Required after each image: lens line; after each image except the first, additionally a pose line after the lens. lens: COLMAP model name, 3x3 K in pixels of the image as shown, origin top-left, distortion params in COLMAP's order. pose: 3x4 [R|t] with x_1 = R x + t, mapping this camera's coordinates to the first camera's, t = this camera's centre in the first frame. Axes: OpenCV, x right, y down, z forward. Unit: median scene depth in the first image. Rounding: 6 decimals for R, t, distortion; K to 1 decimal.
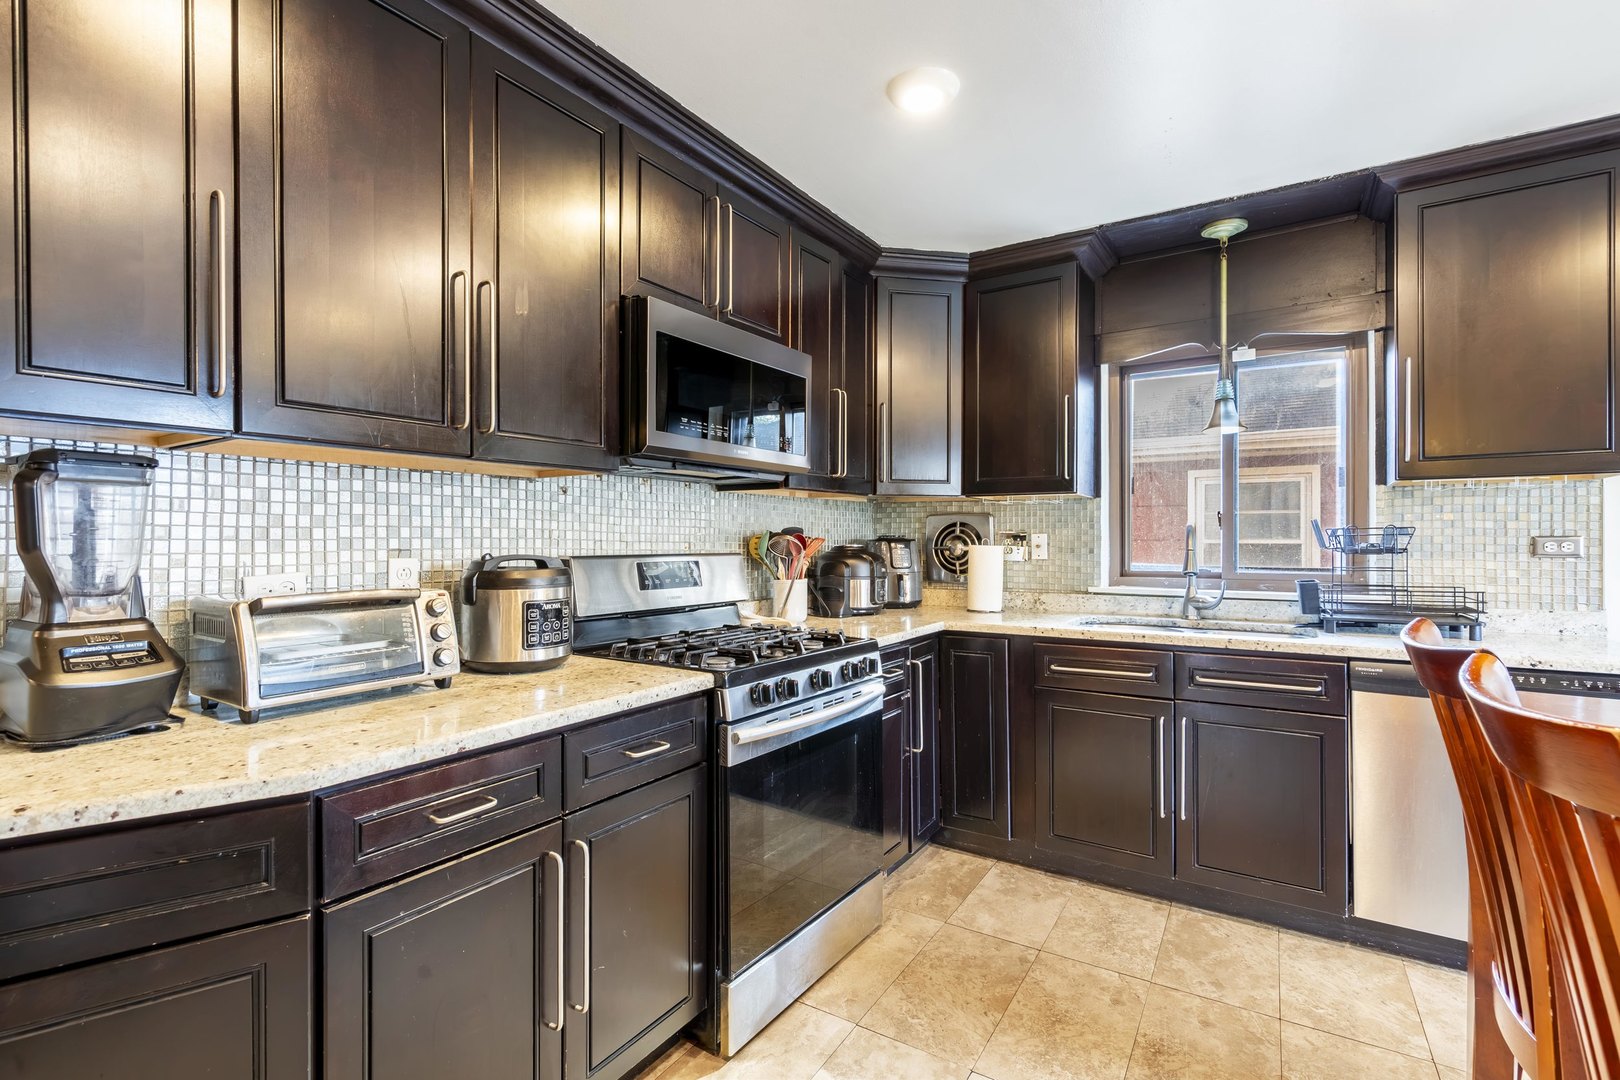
lens RADIAL K [[744.9, 0, 802.0], [0, 744.9, 539.2], [0, 0, 1]] dist [0.006487, -0.000233]
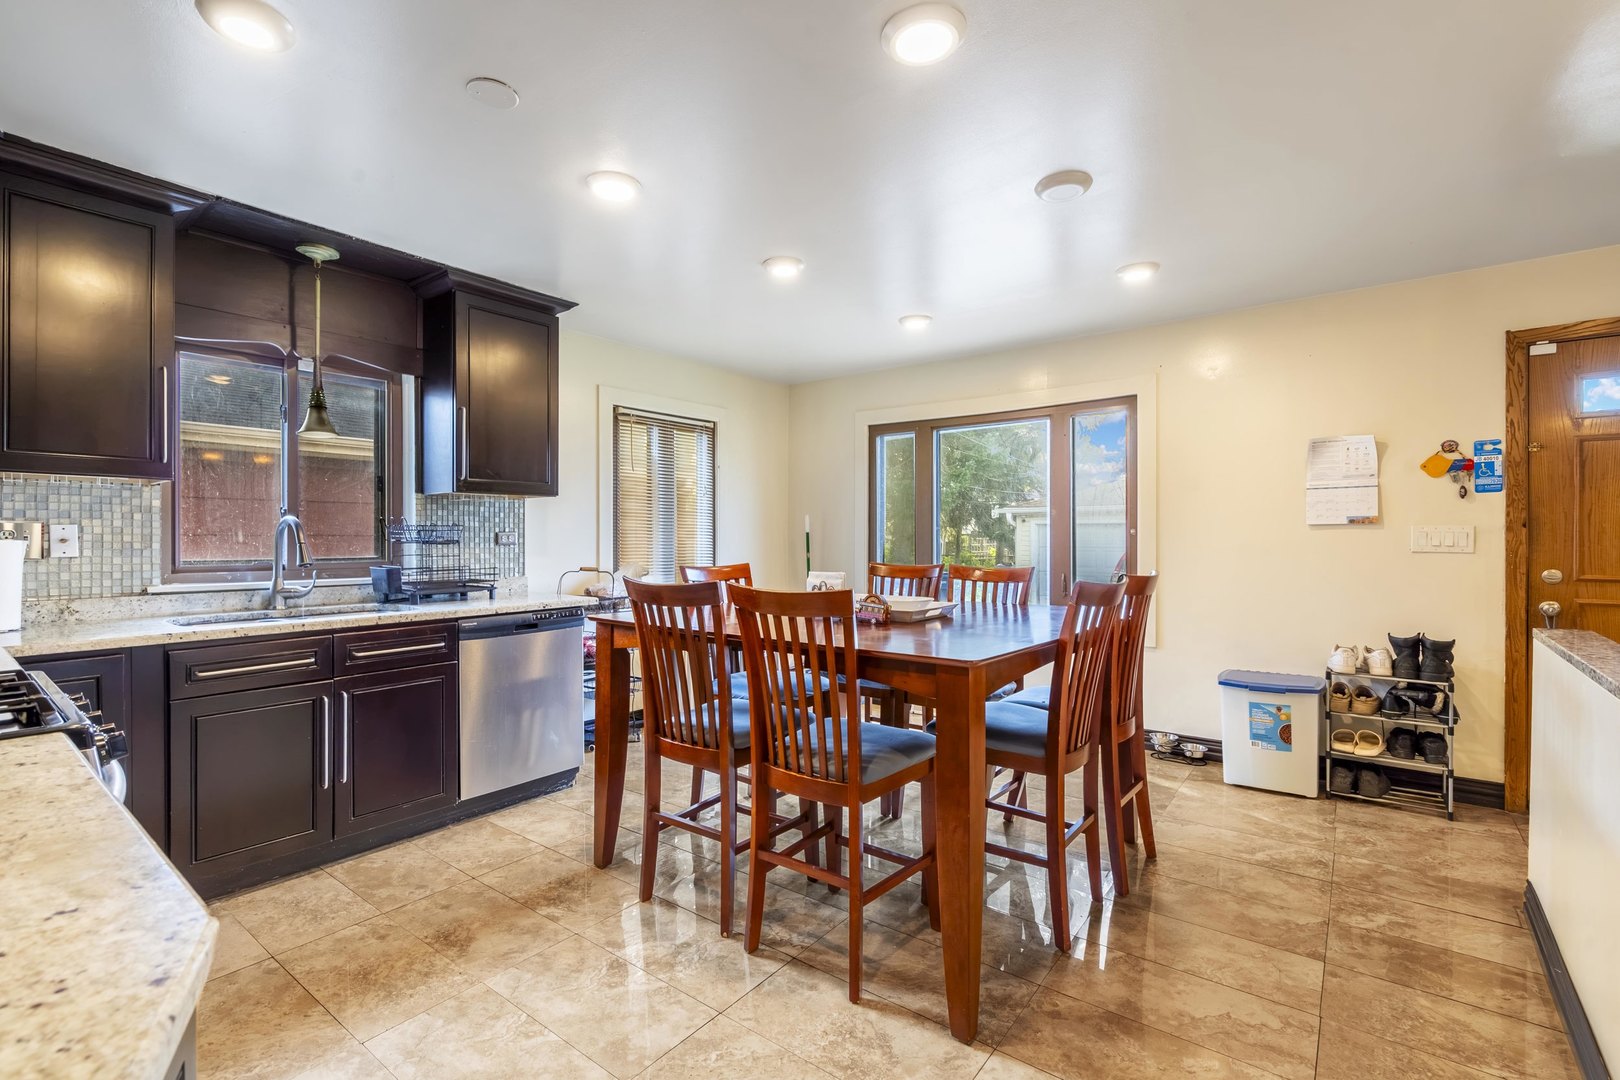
lens RADIAL K [[744.9, 0, 802.0], [0, 744.9, 539.2], [0, 0, 1]] dist [0.006487, -0.000233]
pose [[0.082890, -0.002537, 0.996555, -0.747939], [-0.002882, 0.999992, 0.002785, 0.006707], [-0.996555, -0.003103, 0.082882, 0.303051]]
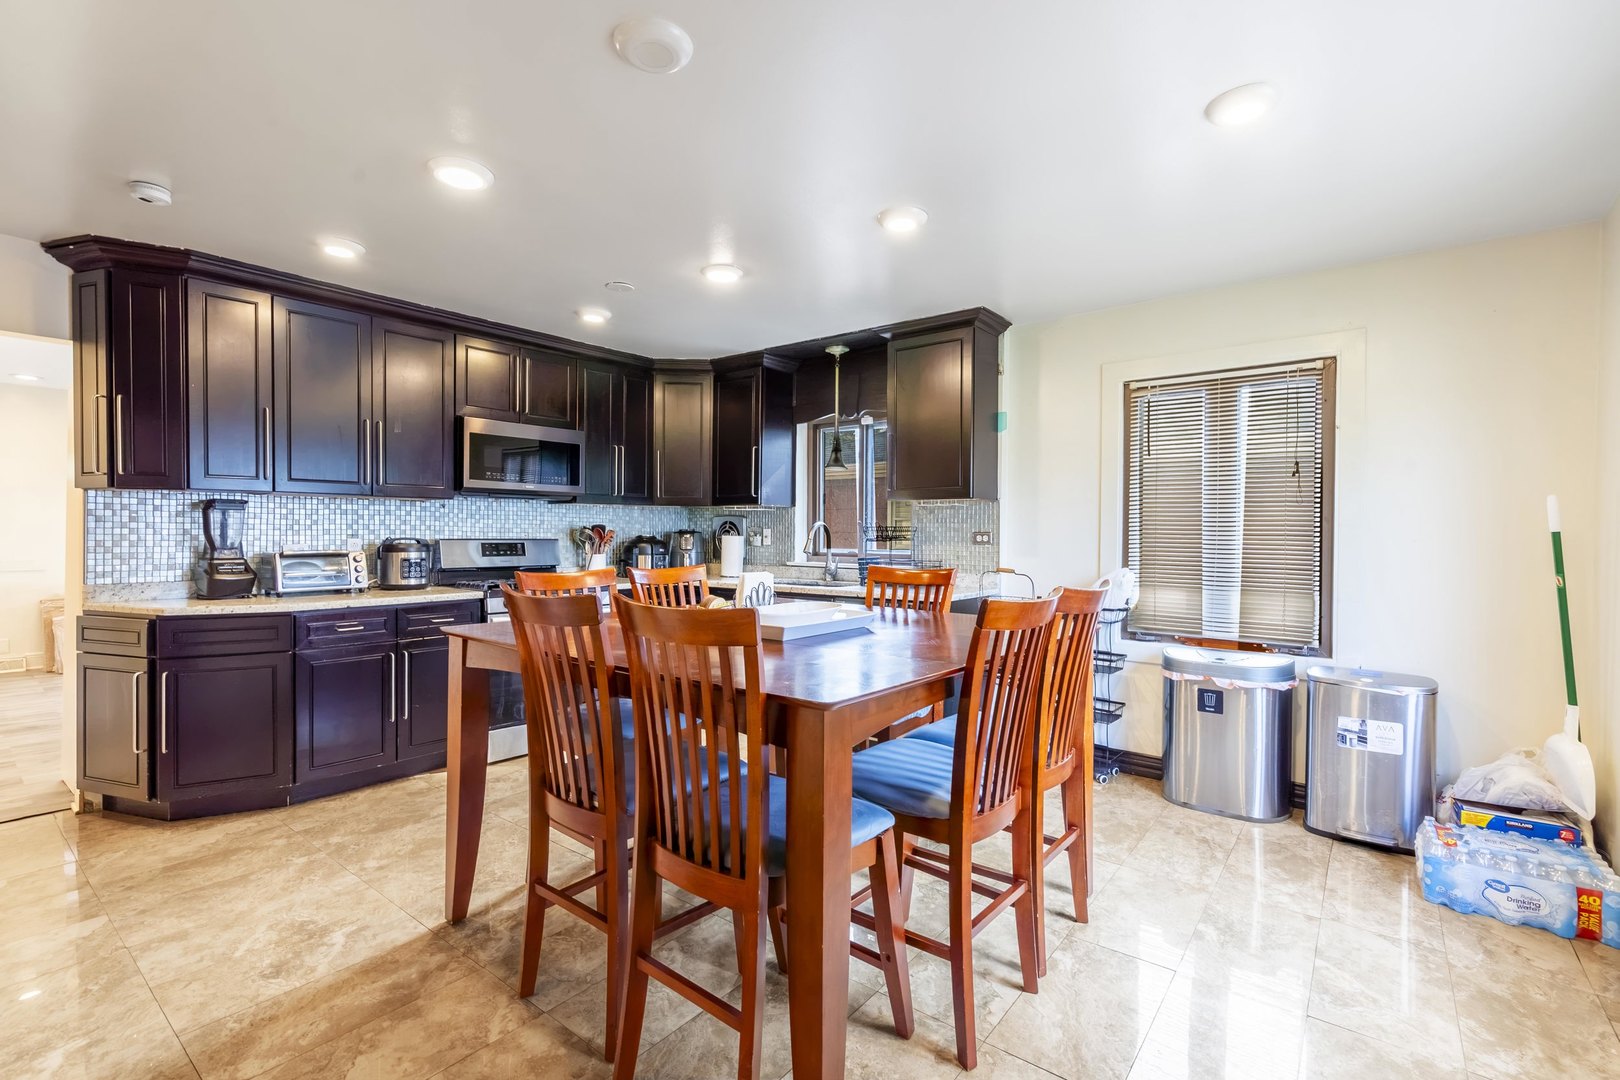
lens RADIAL K [[744.9, 0, 802.0], [0, 744.9, 539.2], [0, 0, 1]] dist [0.006487, -0.000233]
pose [[0.994456, 0.007517, -0.104884, 1.040639], [-0.006435, 0.999923, 0.010649, -0.004870], [0.104956, -0.009915, 0.994427, -1.088139]]
